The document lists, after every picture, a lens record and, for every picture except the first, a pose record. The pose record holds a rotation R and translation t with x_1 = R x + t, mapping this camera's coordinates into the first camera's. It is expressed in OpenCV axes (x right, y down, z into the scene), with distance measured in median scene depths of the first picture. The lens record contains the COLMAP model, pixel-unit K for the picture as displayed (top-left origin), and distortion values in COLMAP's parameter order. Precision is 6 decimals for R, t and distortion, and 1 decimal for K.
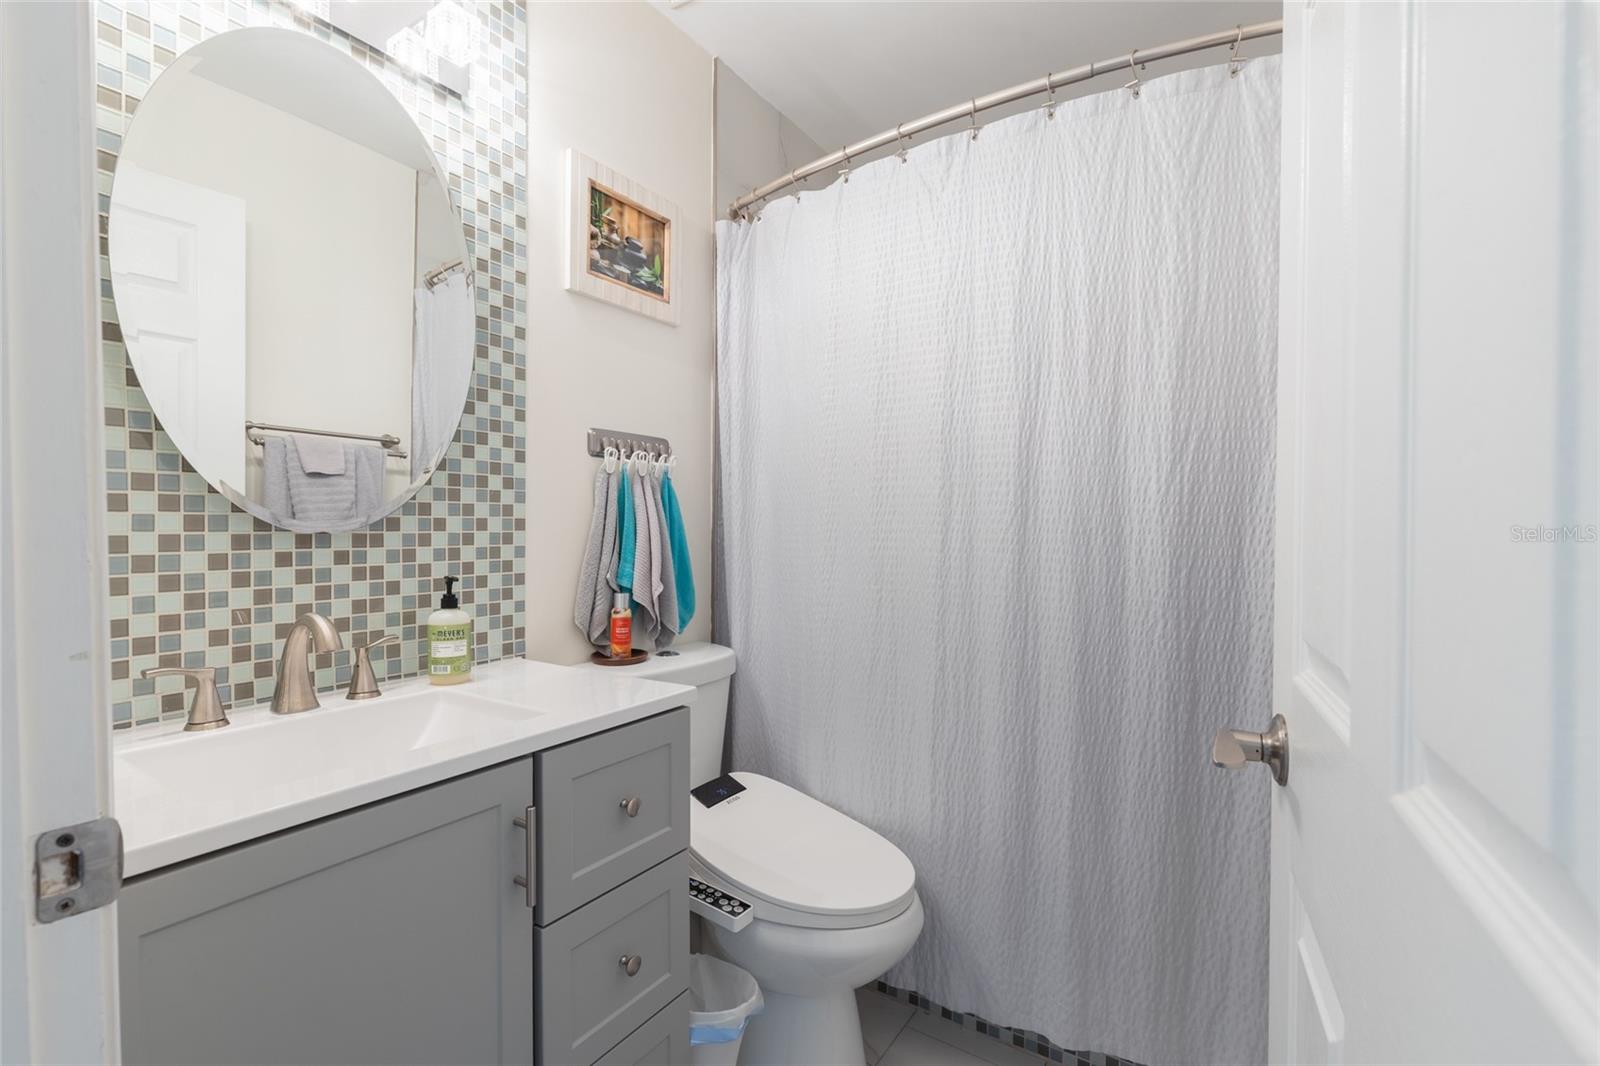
lens RADIAL K [[732.5, 0, 795.9], [0, 732.5, 530.9], [0, 0, 1]] dist [0.005020, -0.000333]
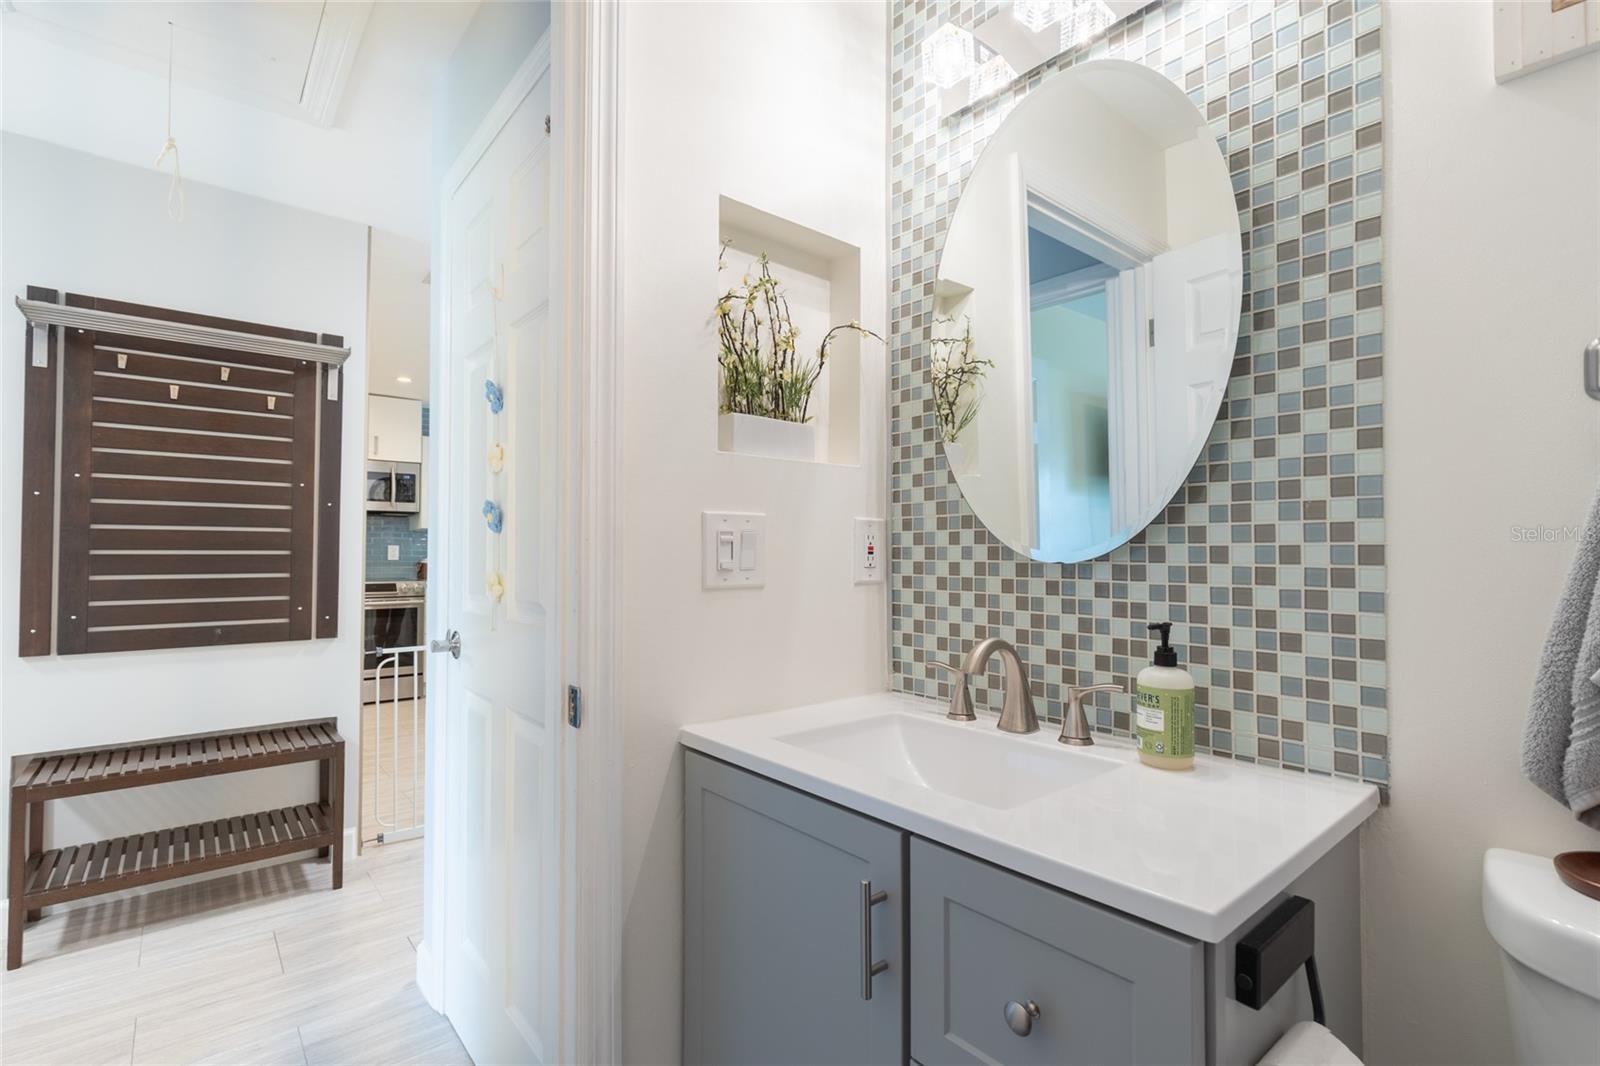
lens RADIAL K [[718.0, 0, 801.4], [0, 718.0, 540.2], [0, 0, 1]] dist [0.004603, -0.000083]
pose [[-0.277852, -0.029388, -0.960174, 0.316118], [-0.019842, 0.999494, -0.024850, 0.002993], [0.960419, 0.012147, -0.278295, 0.775135]]
